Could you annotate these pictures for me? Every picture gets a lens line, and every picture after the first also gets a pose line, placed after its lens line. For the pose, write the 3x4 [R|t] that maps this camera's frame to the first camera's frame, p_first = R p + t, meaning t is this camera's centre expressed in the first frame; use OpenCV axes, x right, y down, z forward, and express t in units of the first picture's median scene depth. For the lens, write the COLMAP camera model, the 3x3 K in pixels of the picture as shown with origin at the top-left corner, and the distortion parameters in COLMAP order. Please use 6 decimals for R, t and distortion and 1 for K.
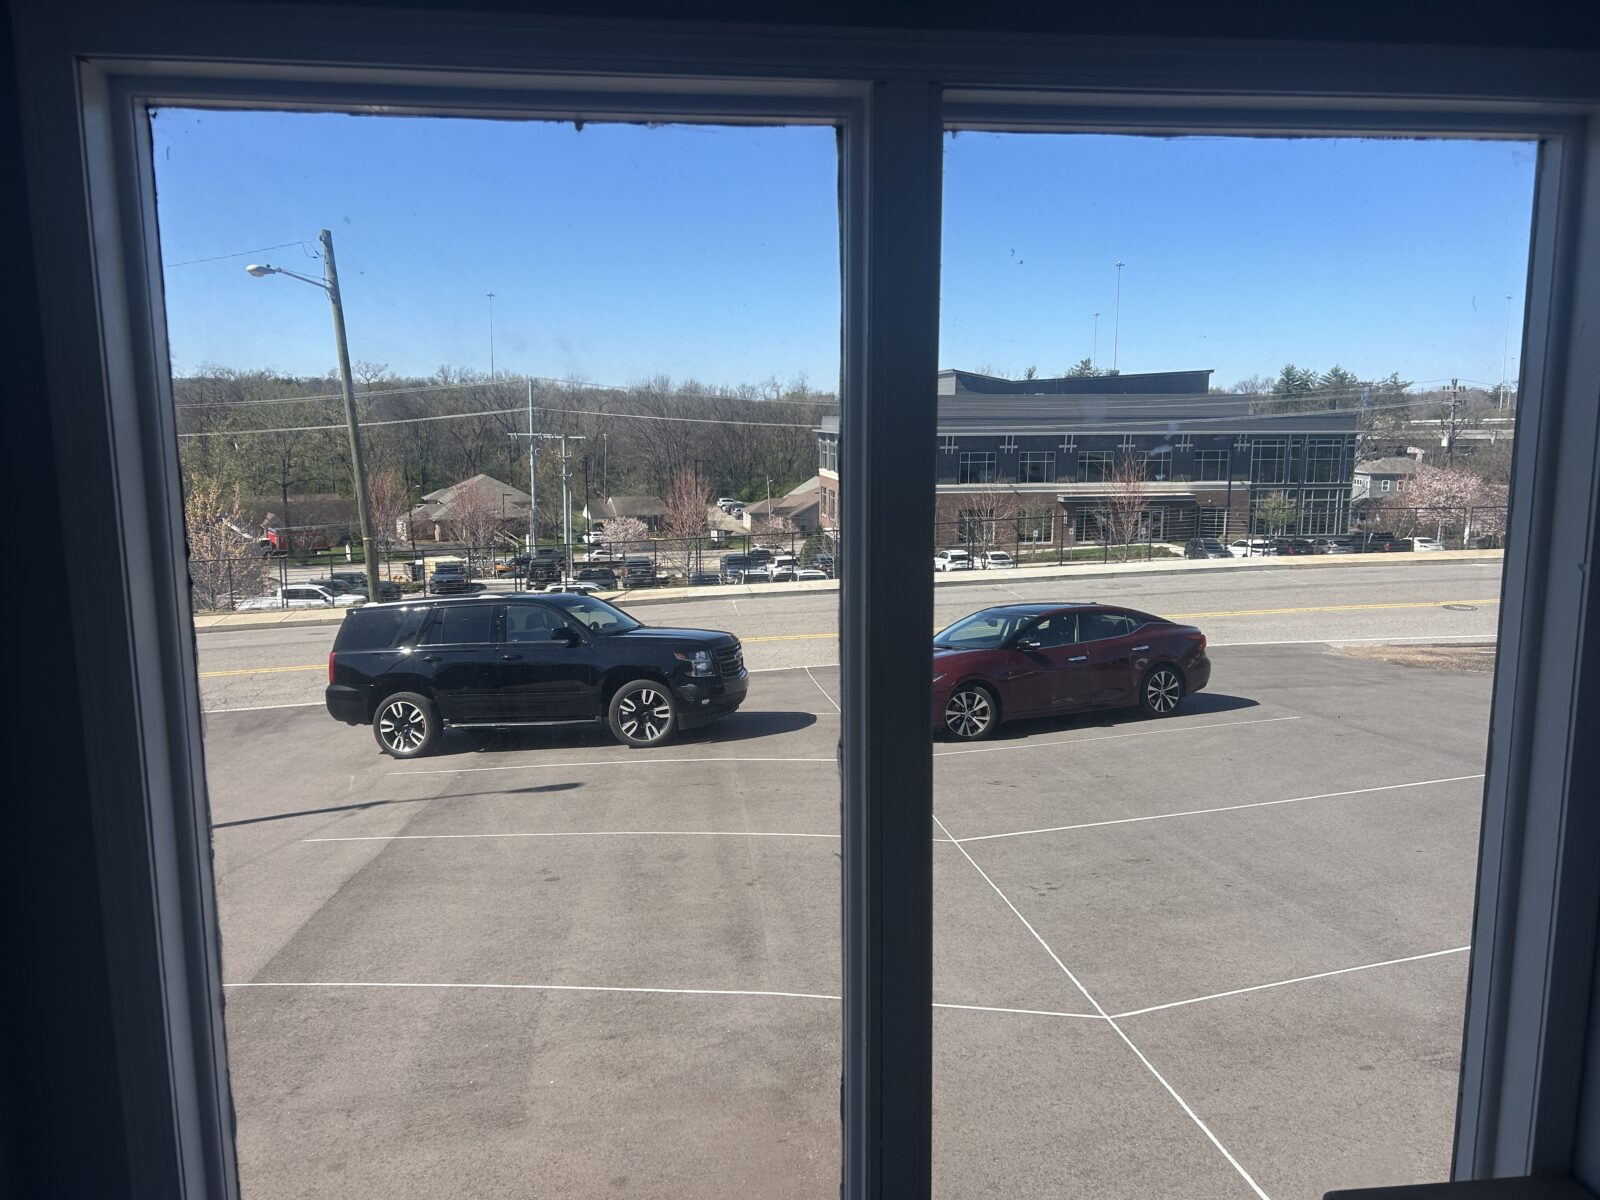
lens RADIAL K [[1196.9, 0, 801.8], [0, 1196.9, 605.8], [0, 0, 1]] dist [0.043007, -0.030878]
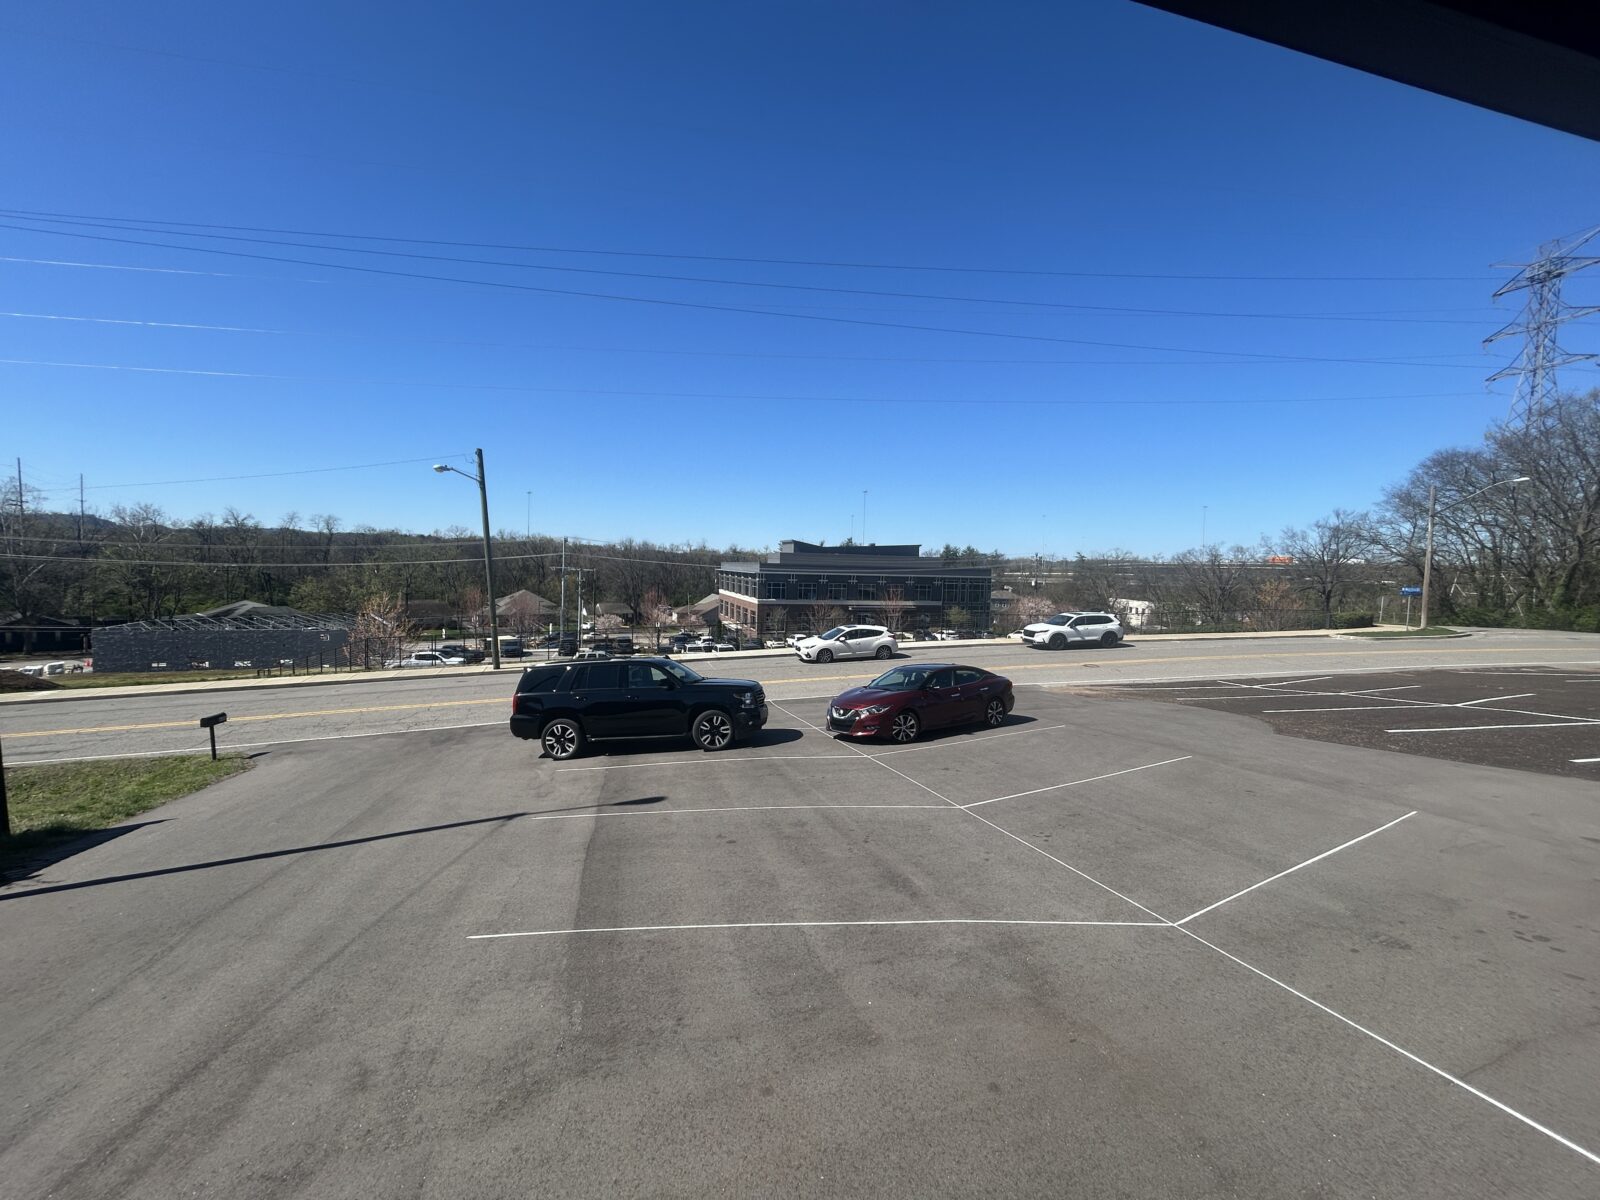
lens RADIAL K [[639.2, 0, 798.3], [0, 639.2, 595.2], [0, 0, 1]] dist [-0.013126, 0.000432]
pose [[0.986528, 0.018410, 0.162554, -0.105084], [-0.000808, 0.994184, -0.107695, -0.001147], [-0.163591, 0.106113, 0.980805, 0.055203]]
